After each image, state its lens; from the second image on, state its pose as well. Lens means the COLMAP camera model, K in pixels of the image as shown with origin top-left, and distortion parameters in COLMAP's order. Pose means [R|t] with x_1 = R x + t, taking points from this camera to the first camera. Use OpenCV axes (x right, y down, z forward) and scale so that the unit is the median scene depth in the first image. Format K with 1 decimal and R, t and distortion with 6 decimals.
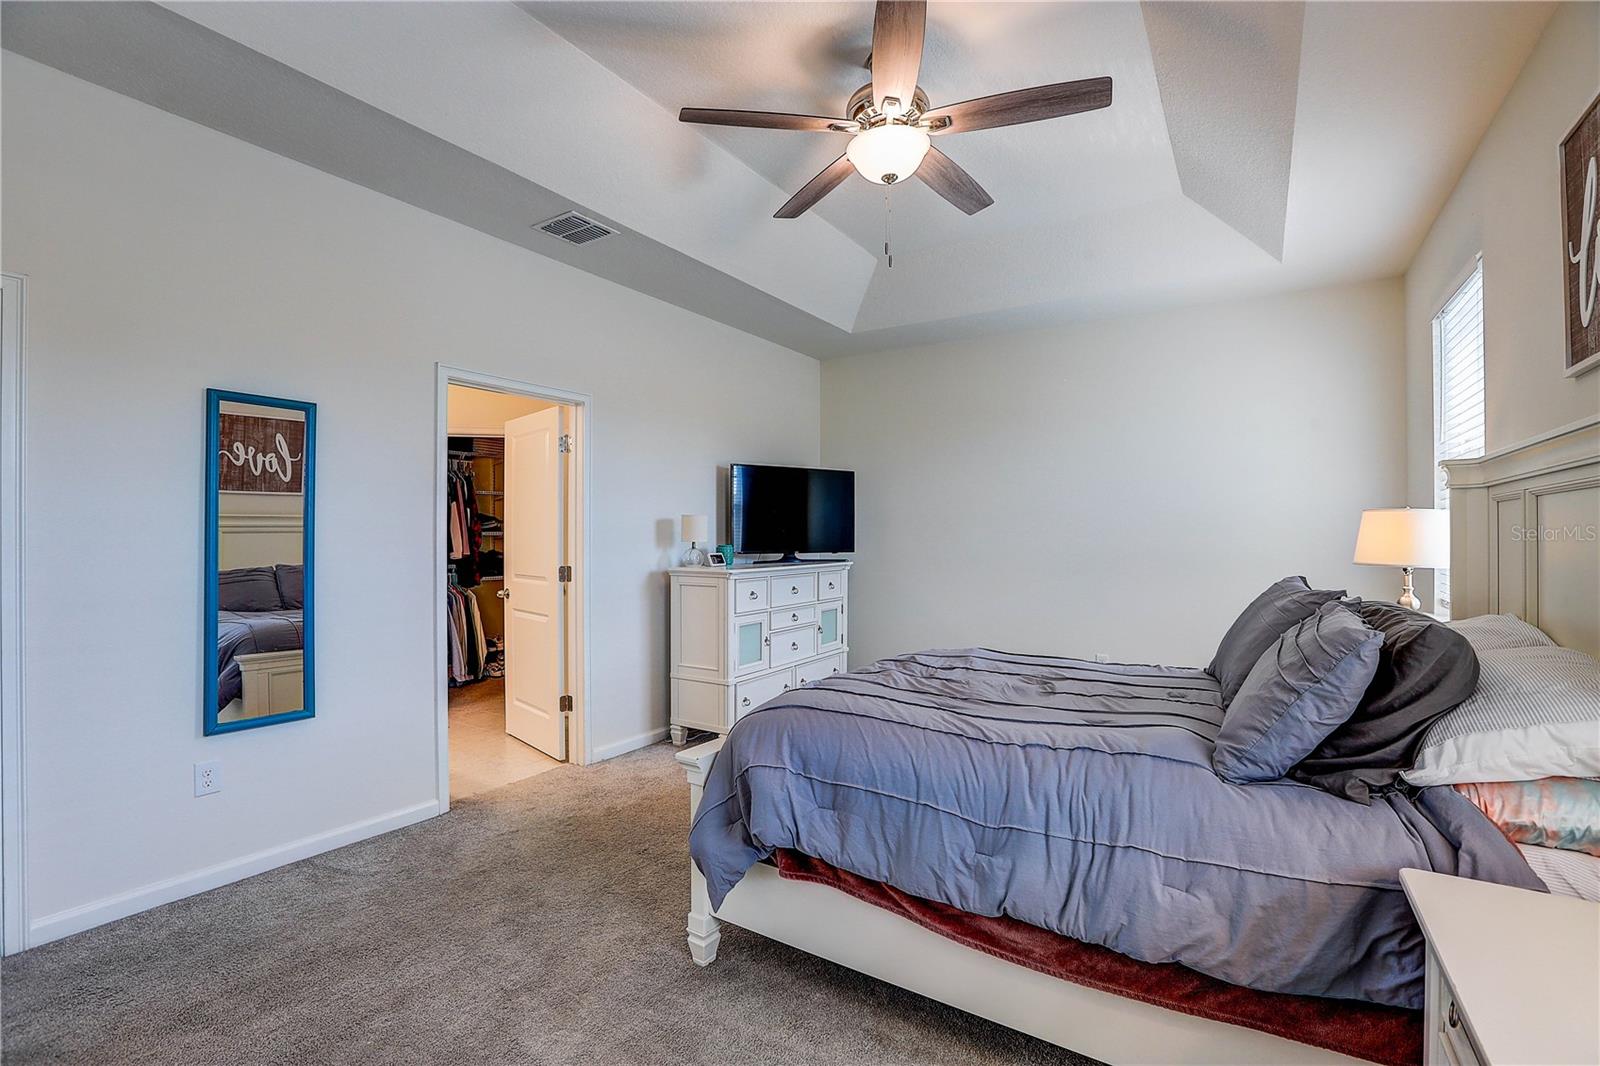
lens RADIAL K [[725.3, 0, 796.8], [0, 725.3, 534.8], [0, 0, 1]] dist [-0.050669, 0.017483]
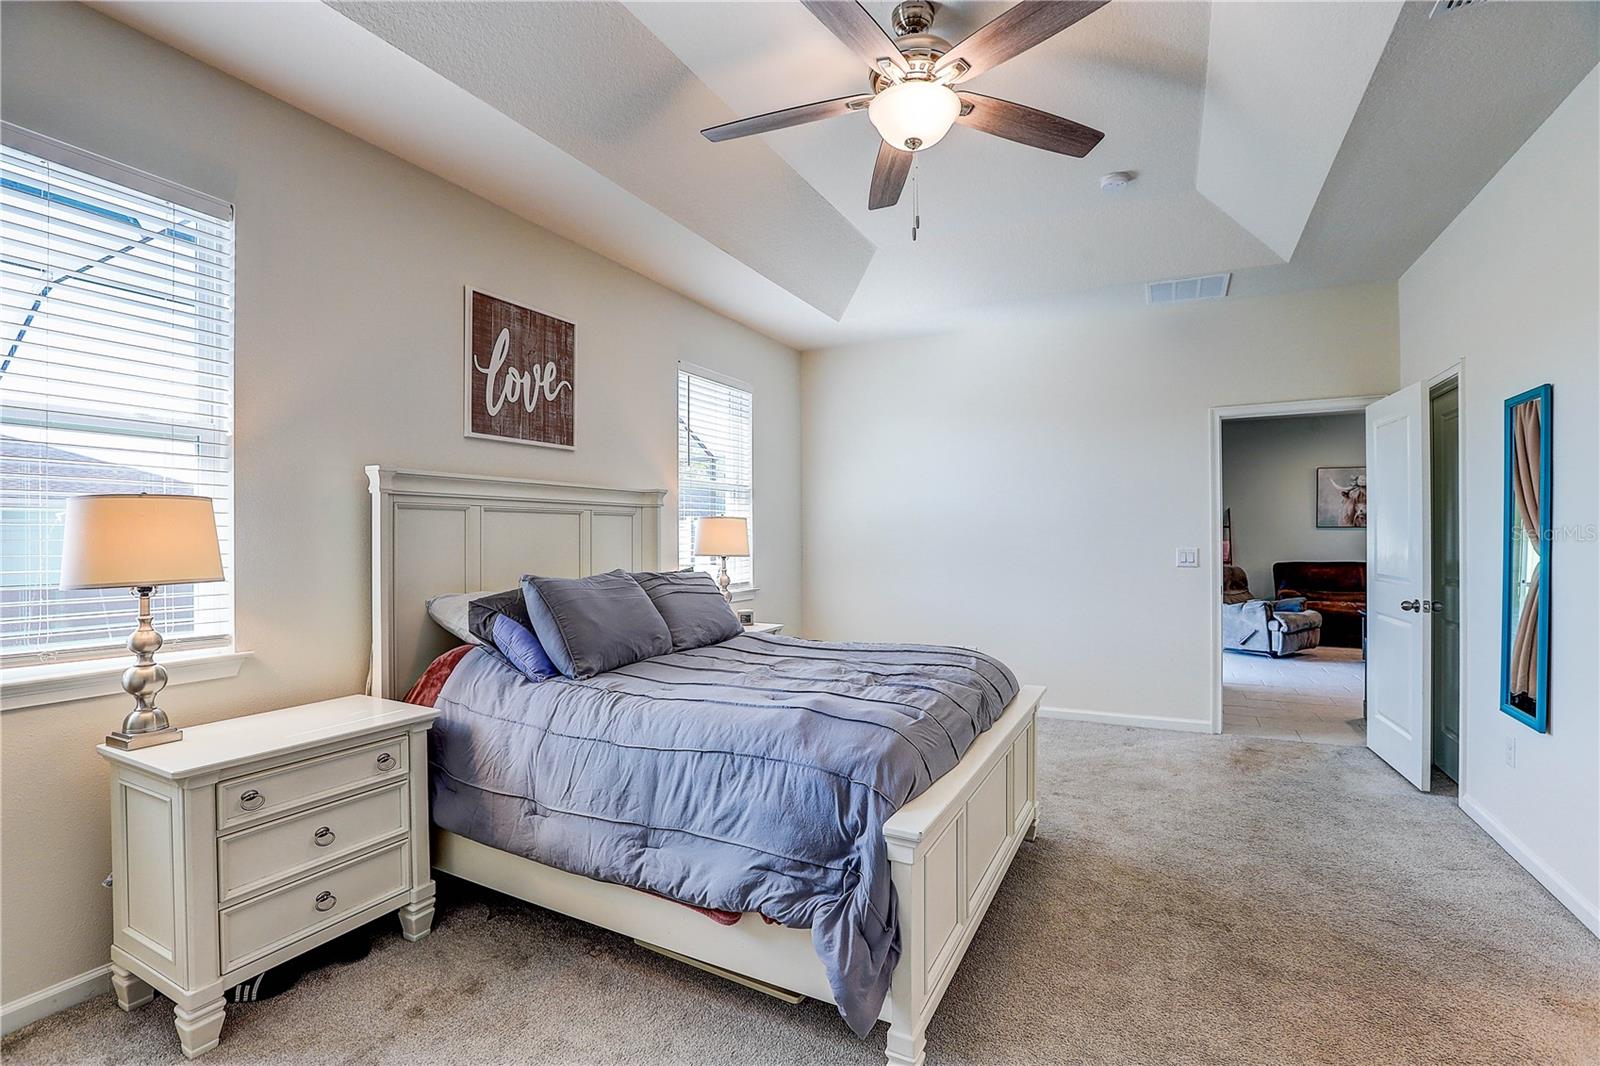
lens RADIAL K [[722.8, 0, 792.3], [0, 722.8, 534.3], [0, 0, 1]] dist [-0.045283, 0.016610]
pose [[-0.995762, 0.004152, -0.091879, 0.422960], [0.004708, 0.999972, -0.005837, 0.007727], [0.091852, -0.006245, -0.995753, 2.184465]]
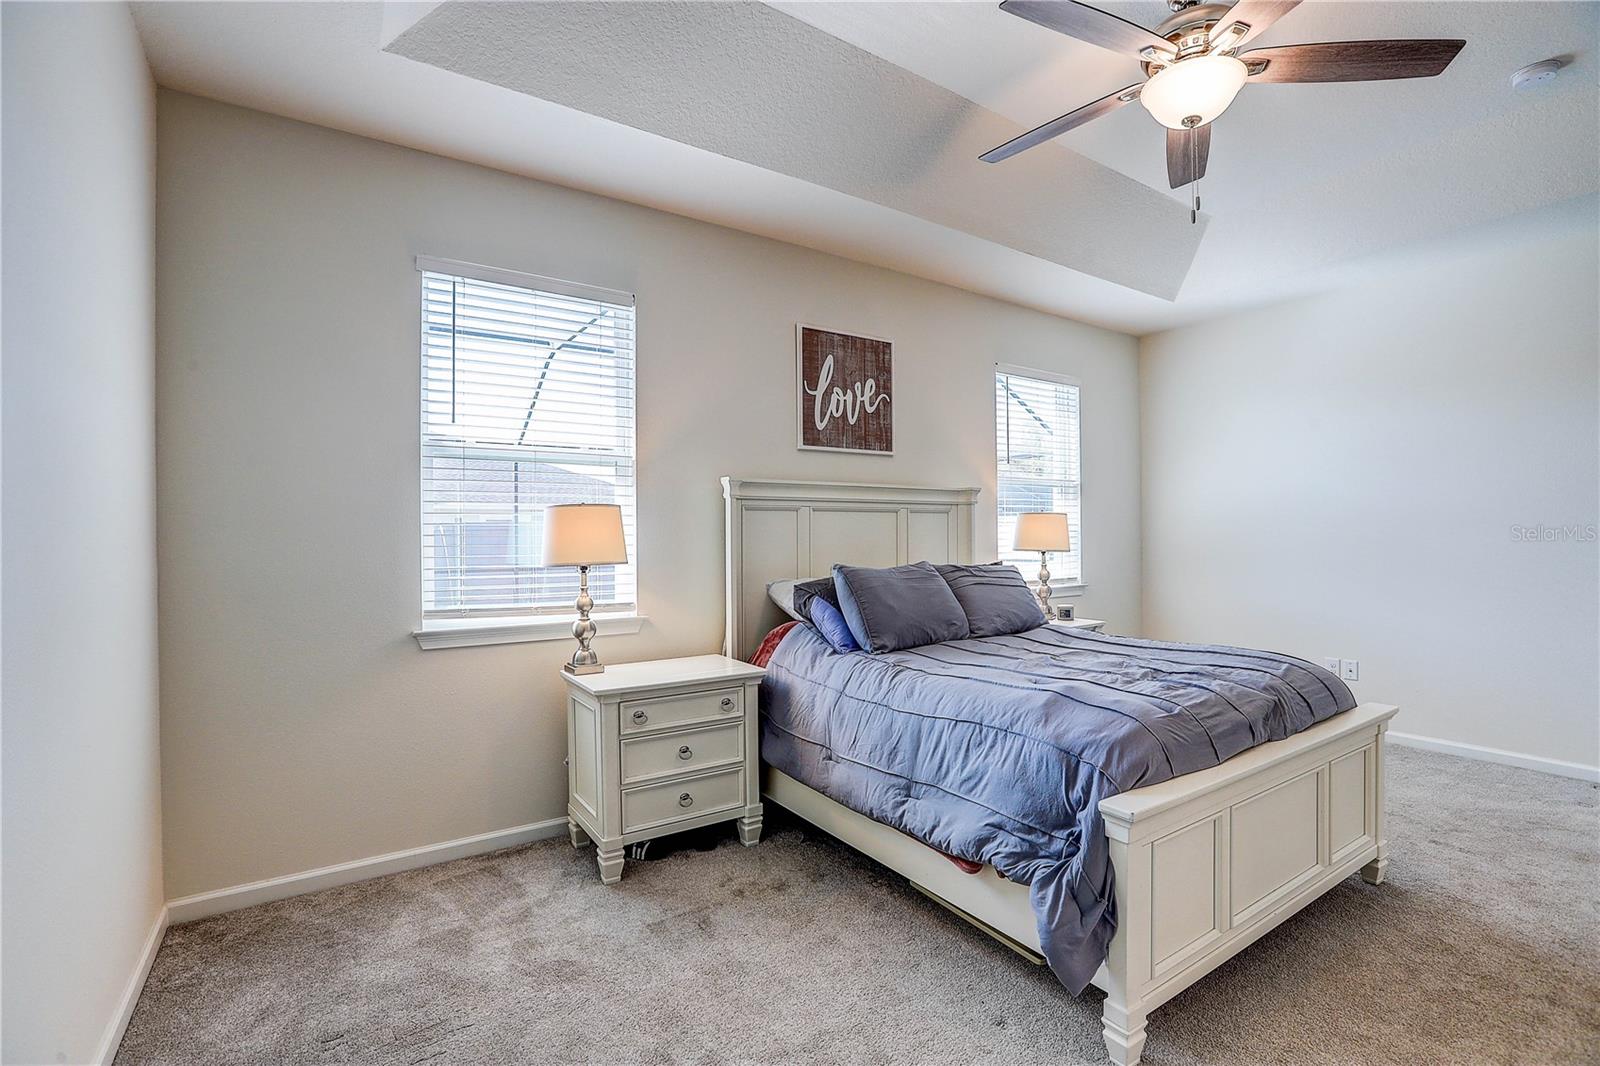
lens RADIAL K [[725.3, 0, 796.8], [0, 725.3, 534.8], [0, 0, 1]] dist [-0.050669, 0.017483]
pose [[-0.918276, 0.006076, 0.395894, 0.267820], [0.005279, 0.999981, -0.003103, 0.011903], [-0.395905, -0.000759, -0.918291, 2.296139]]
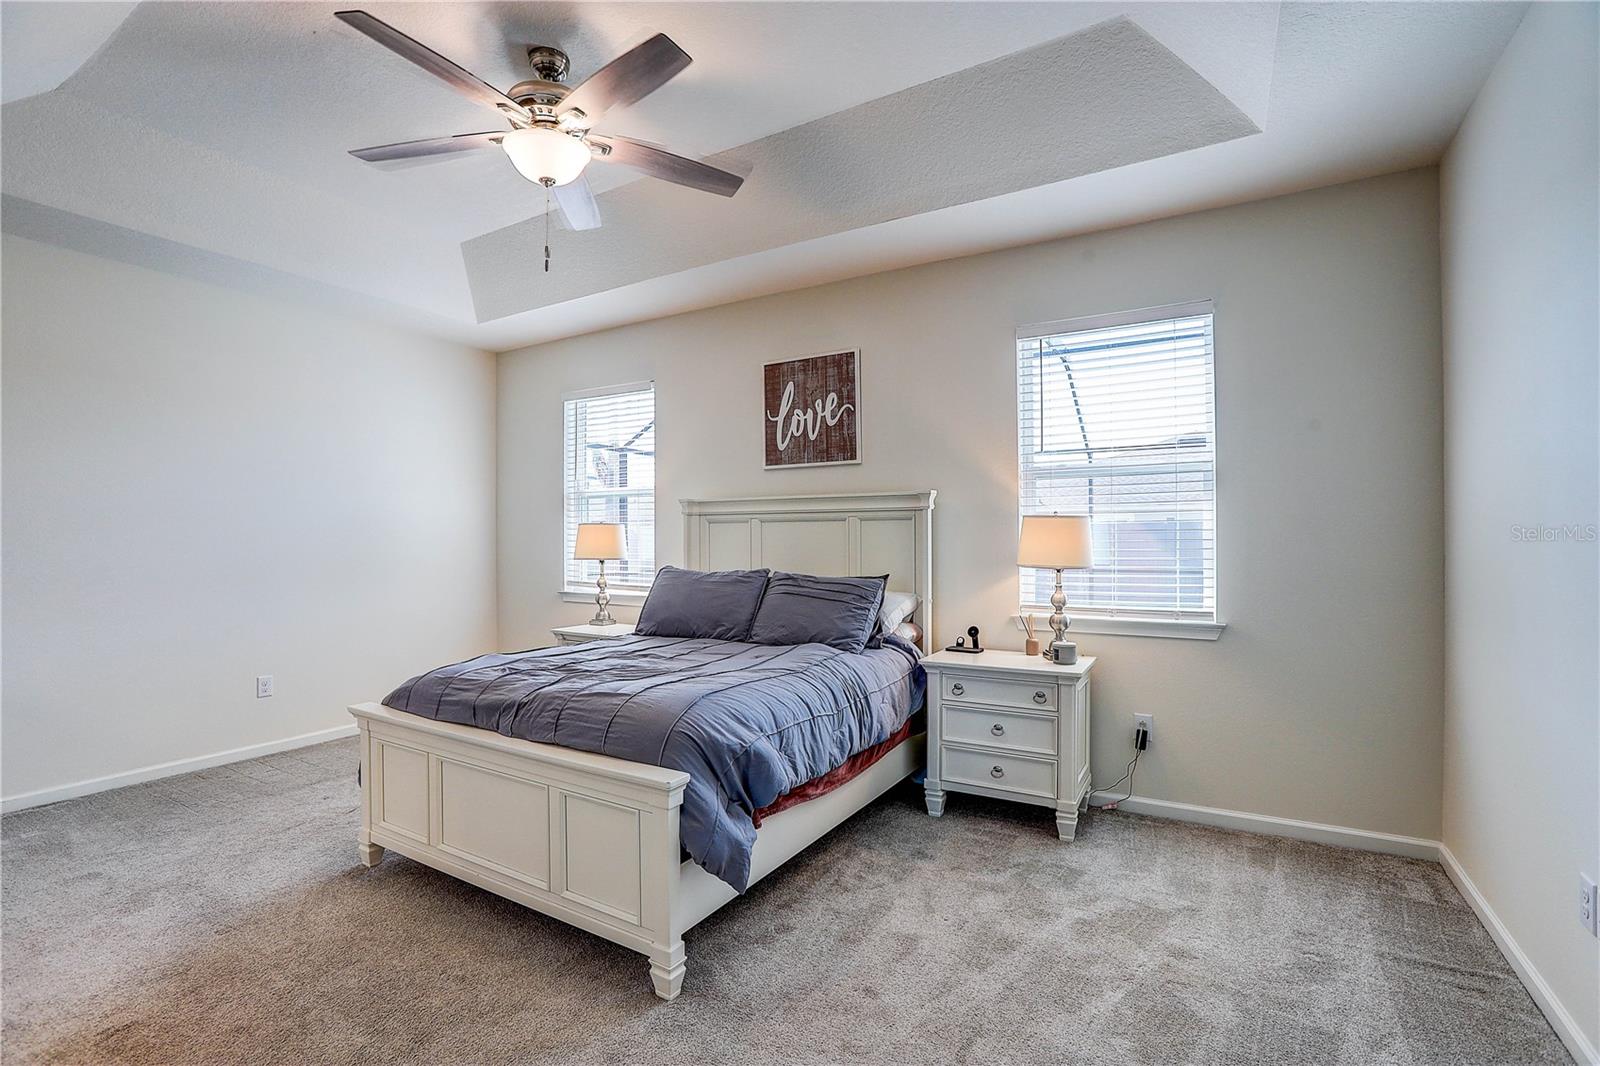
lens RADIAL K [[725.3, 0, 796.8], [0, 725.3, 534.8], [0, 0, 1]] dist [-0.050669, 0.017483]
pose [[-0.039733, 0.000515, 0.999210, -1.001490], [-0.000243, 1.000000, -0.000526, -0.011579], [-0.999210, -0.000263, -0.039733, 0.804201]]
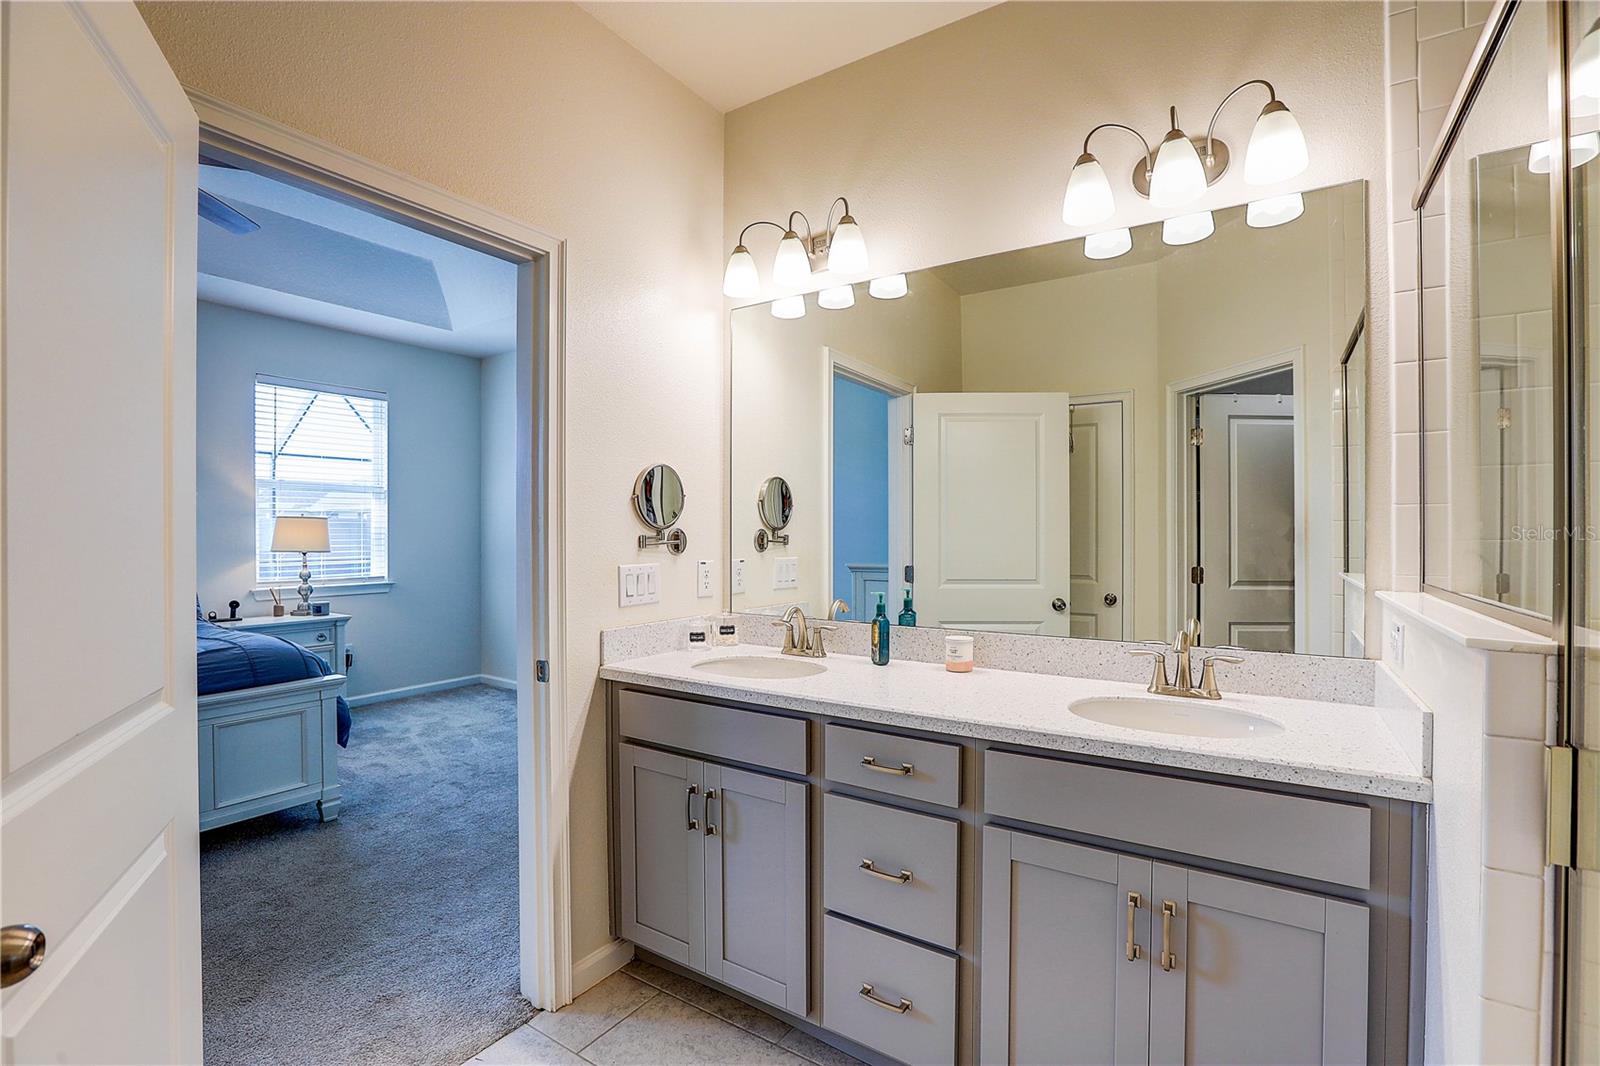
lens RADIAL K [[725.3, 0, 796.8], [0, 725.3, 534.8], [0, 0, 1]] dist [-0.050669, 0.017483]
pose [[-0.999957, 0.000230, 0.009296, -1.039026], [0.000227, 1.000000, -0.000353, 0.002510], [-0.009296, -0.000351, -0.999957, 2.294166]]
